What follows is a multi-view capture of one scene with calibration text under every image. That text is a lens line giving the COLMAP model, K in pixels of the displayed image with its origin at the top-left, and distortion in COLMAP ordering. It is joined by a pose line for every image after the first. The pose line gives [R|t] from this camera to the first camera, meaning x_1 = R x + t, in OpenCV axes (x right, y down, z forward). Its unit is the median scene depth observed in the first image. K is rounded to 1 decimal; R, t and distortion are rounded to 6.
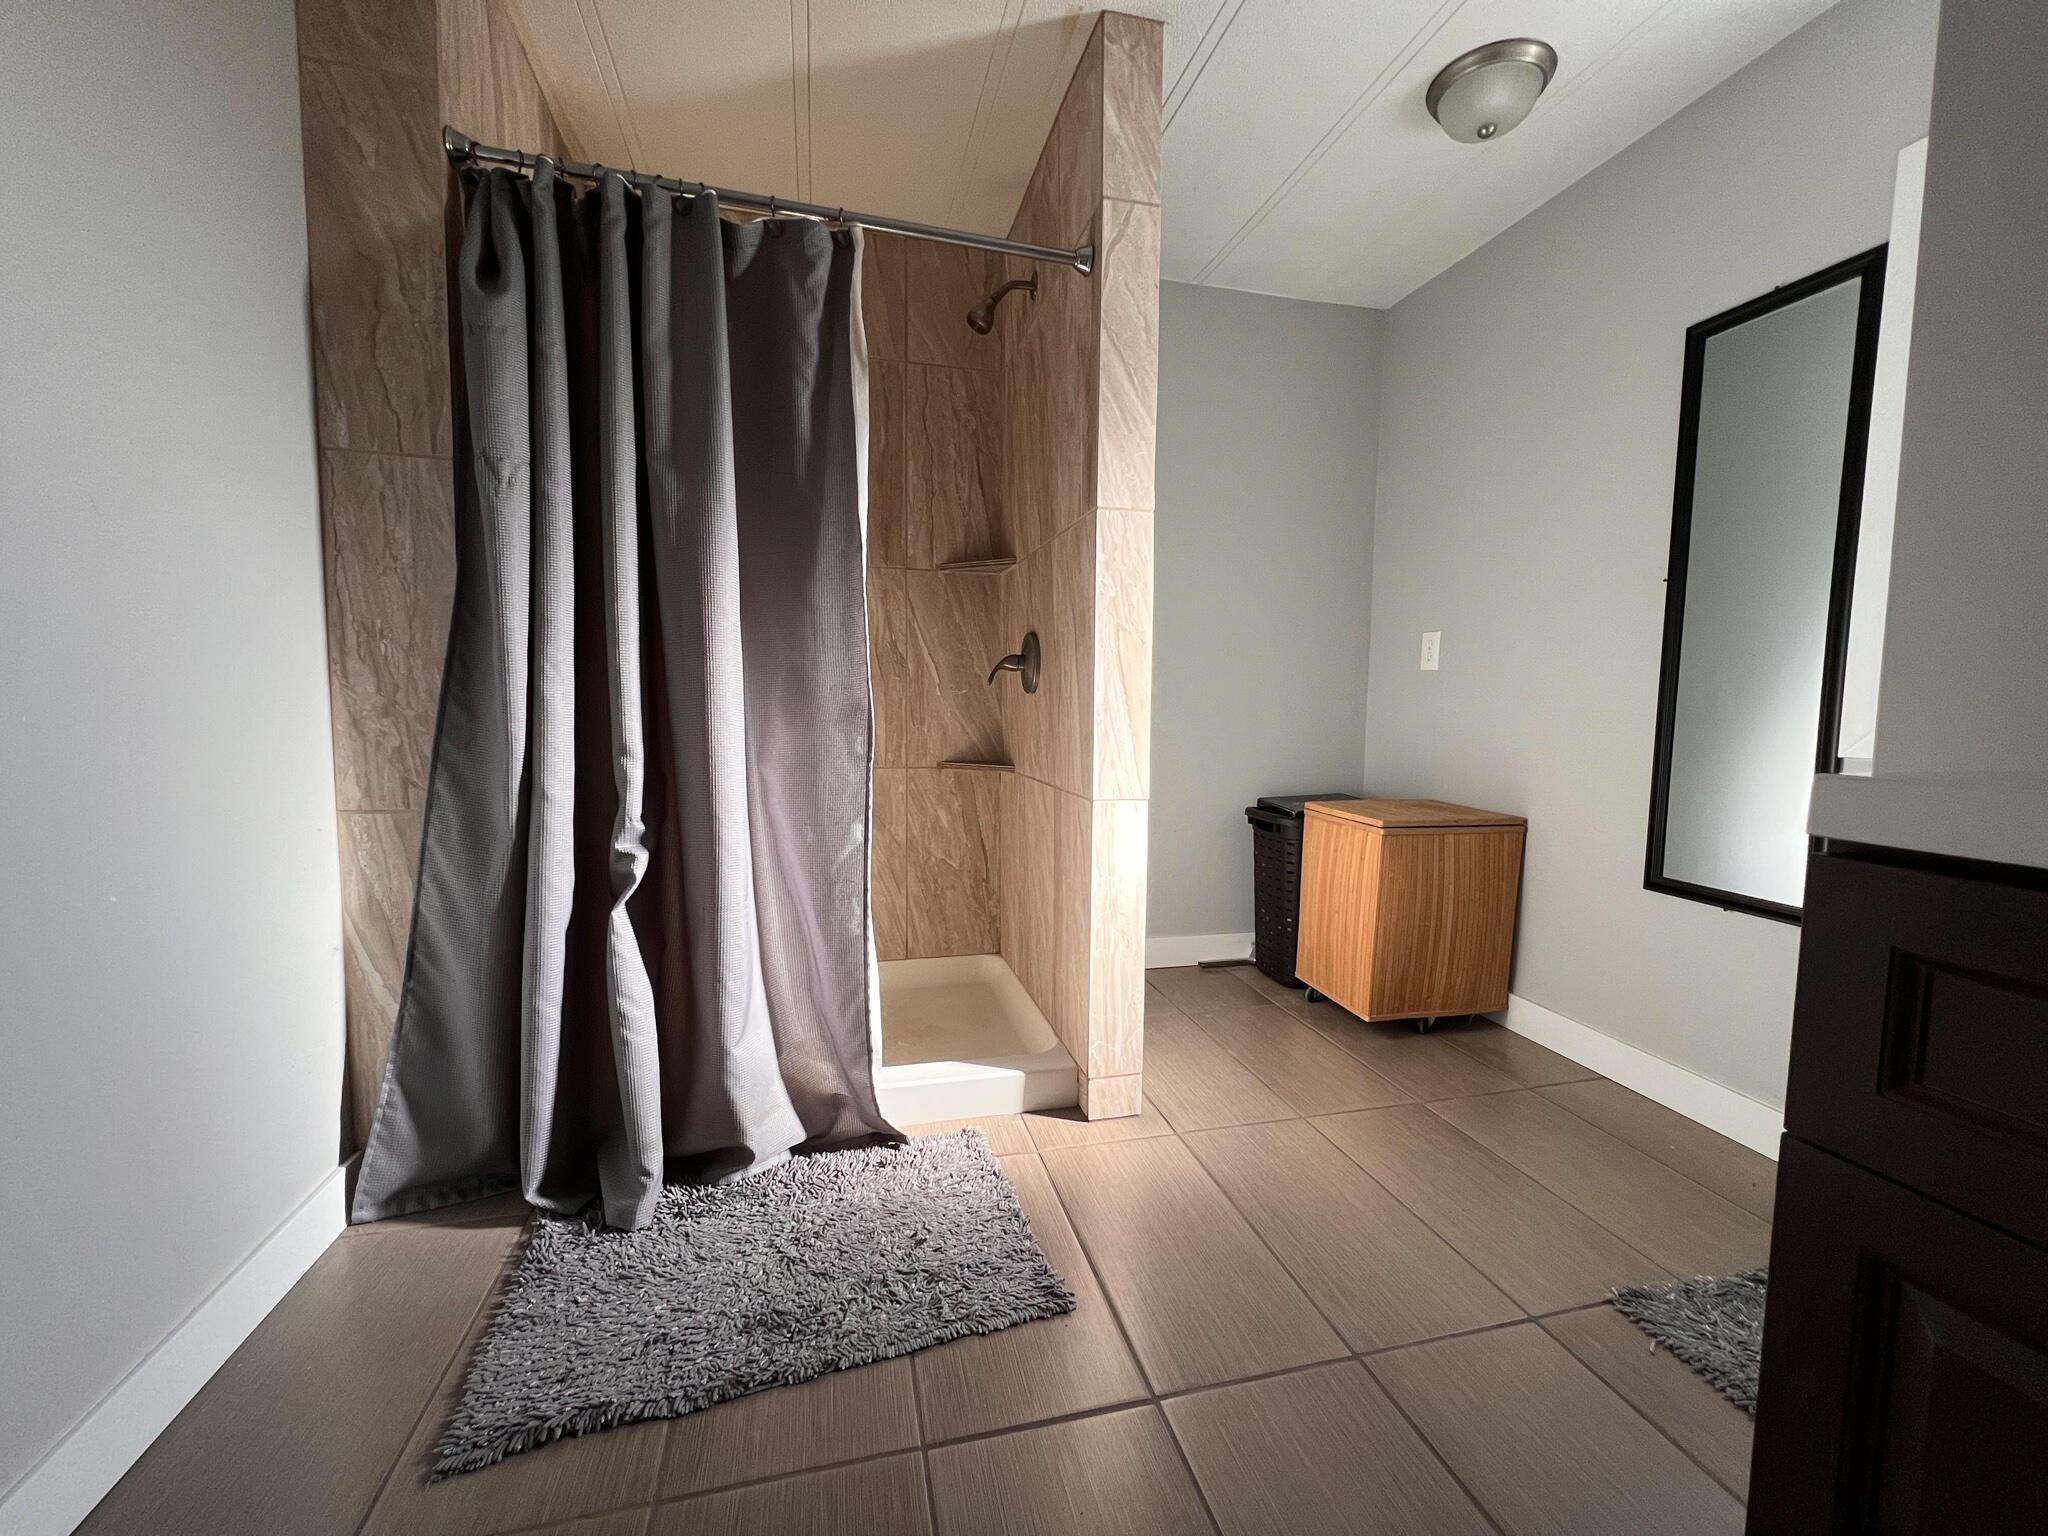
lens RADIAL K [[815.1, 0, 1024.4], [0, 815.1, 758.4], [0, 0, 1]] dist [0.001094, 0.000106]
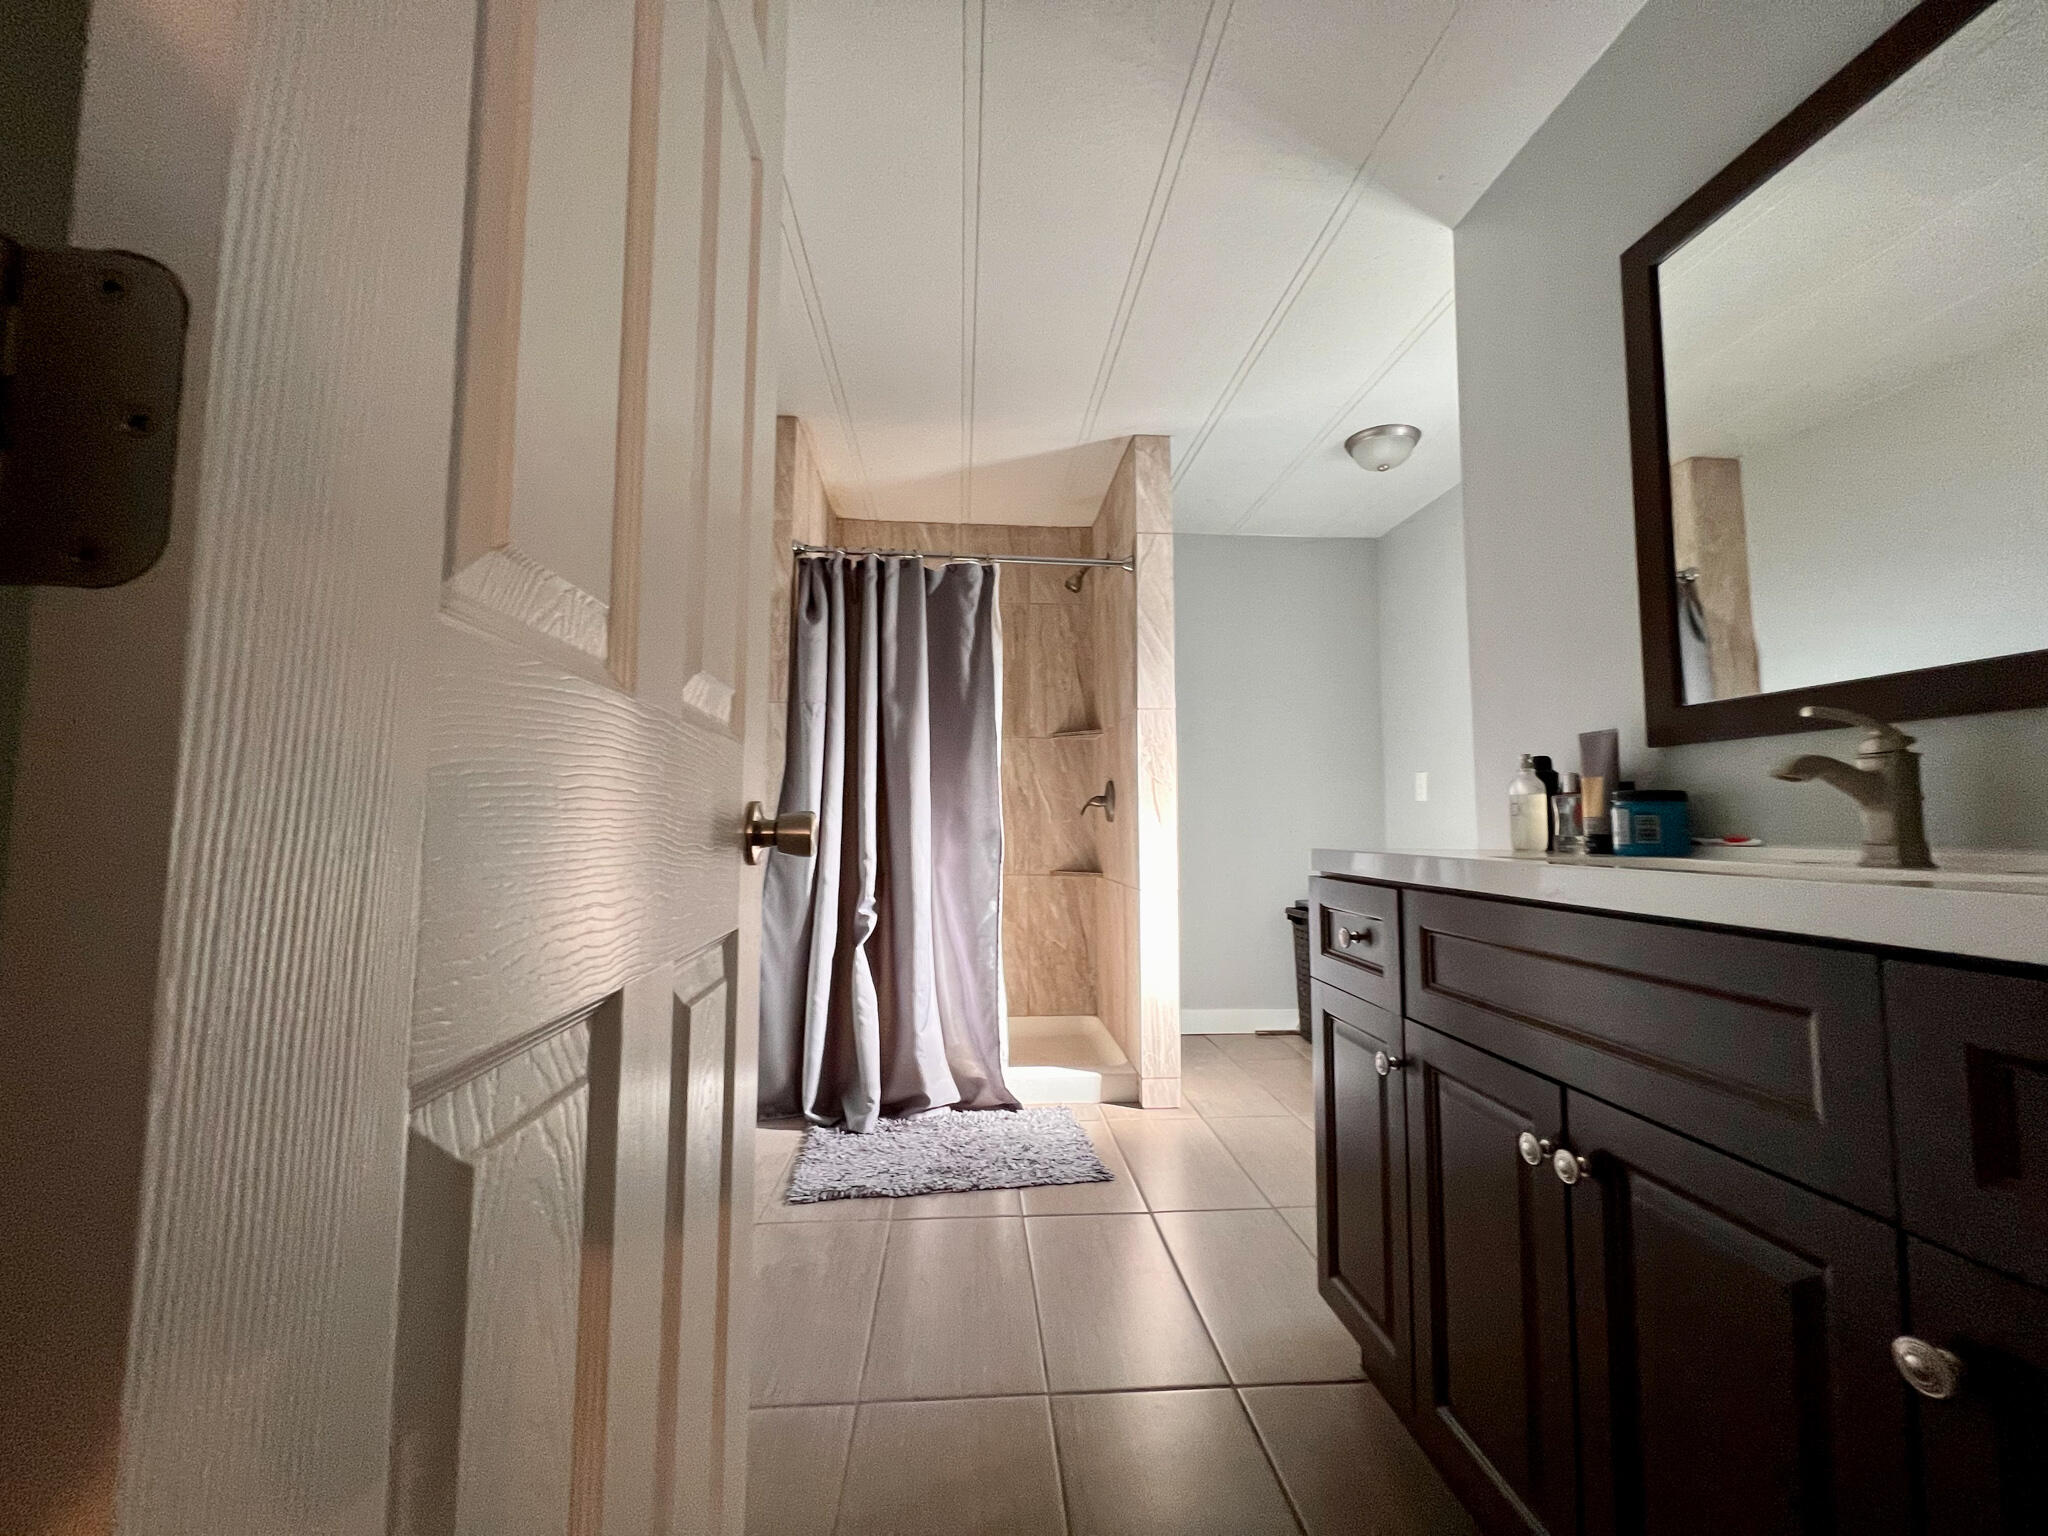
lens RADIAL K [[815.1, 0, 1024.4], [0, 815.1, 758.4], [0, 0, 1]] dist [0.001094, 0.000106]
pose [[0.985453, -0.023192, -0.168356, 0.144189], [-0.003550, 0.987619, -0.156831, 0.052389], [0.169909, 0.155147, 0.973170, -0.651088]]
